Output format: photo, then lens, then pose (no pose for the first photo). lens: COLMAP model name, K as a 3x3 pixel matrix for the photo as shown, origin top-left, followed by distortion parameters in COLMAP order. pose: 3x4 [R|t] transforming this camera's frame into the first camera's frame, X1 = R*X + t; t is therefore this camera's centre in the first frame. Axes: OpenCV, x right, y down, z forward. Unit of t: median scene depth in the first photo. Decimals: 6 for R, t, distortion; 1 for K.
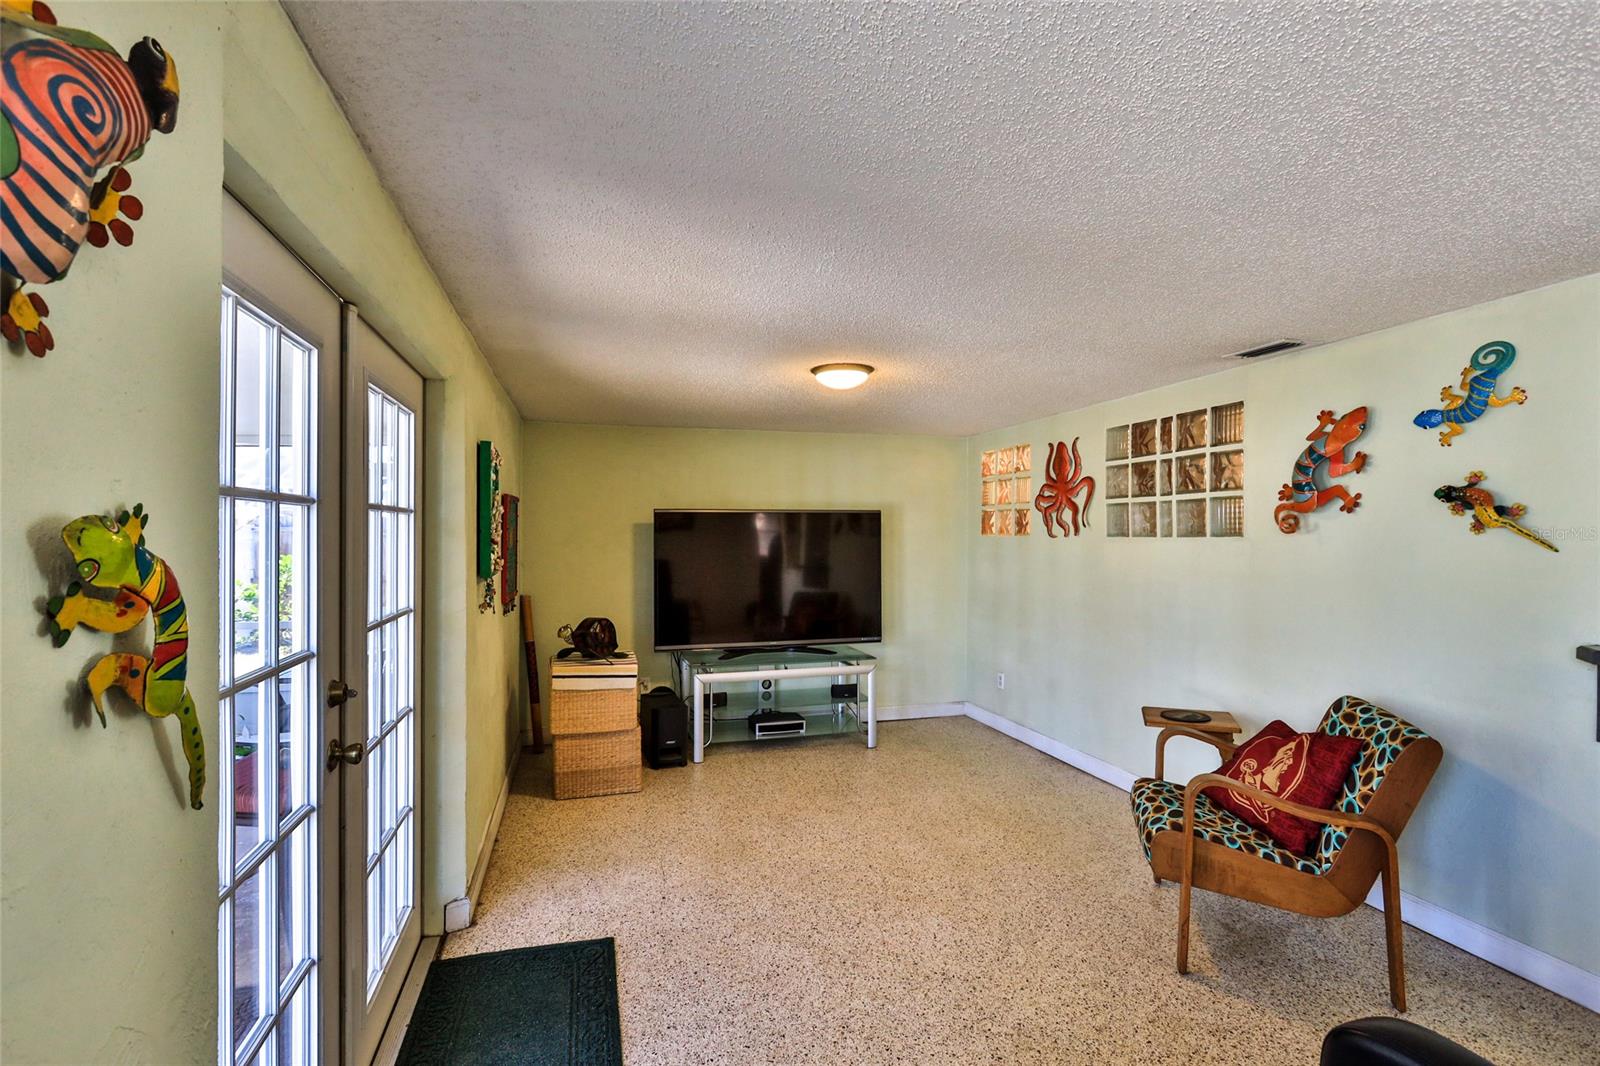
lens RADIAL K [[741.5, 0, 802.5], [0, 741.5, 535.4], [0, 0, 1]] dist [-0.010855, 0.002194]
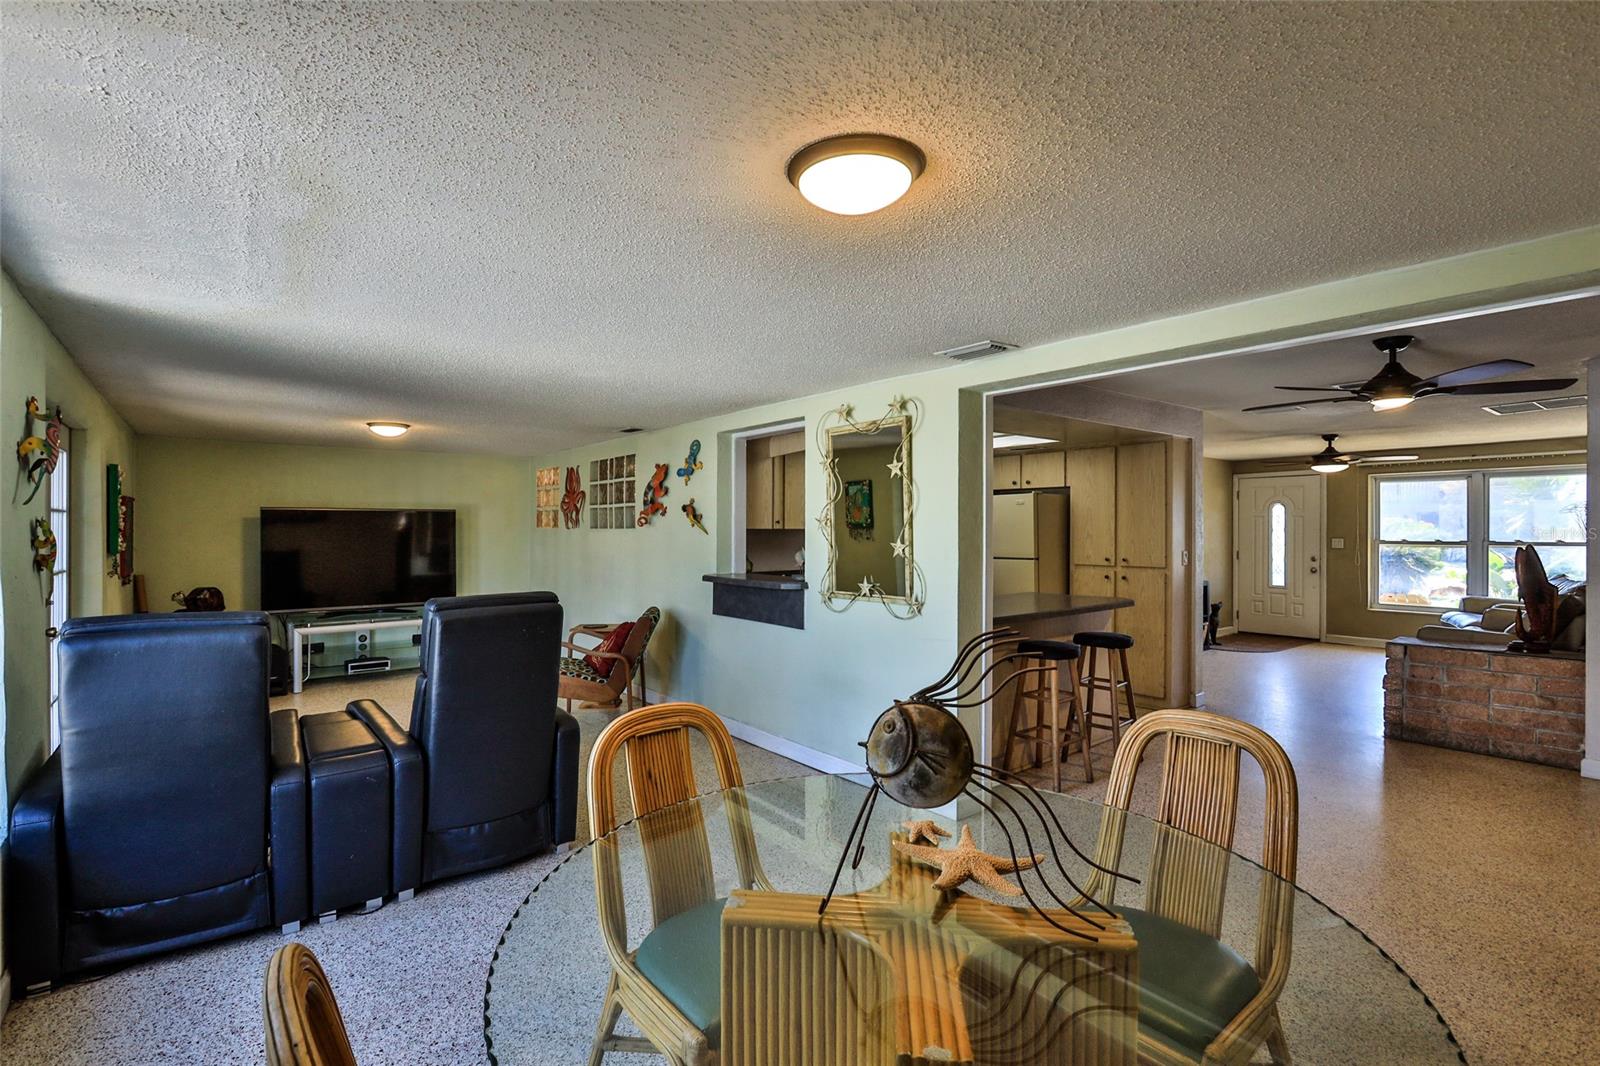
lens RADIAL K [[741.5, 0, 791.4], [0, 741.5, 530.1], [0, 0, 1]] dist [-0.010855, 0.002194]
pose [[0.926549, 0.001099, 0.376172, 0.218914], [-0.002047, 0.999996, 0.002118, 0.001289], [-0.376168, -0.002733, 0.926547, -0.689870]]
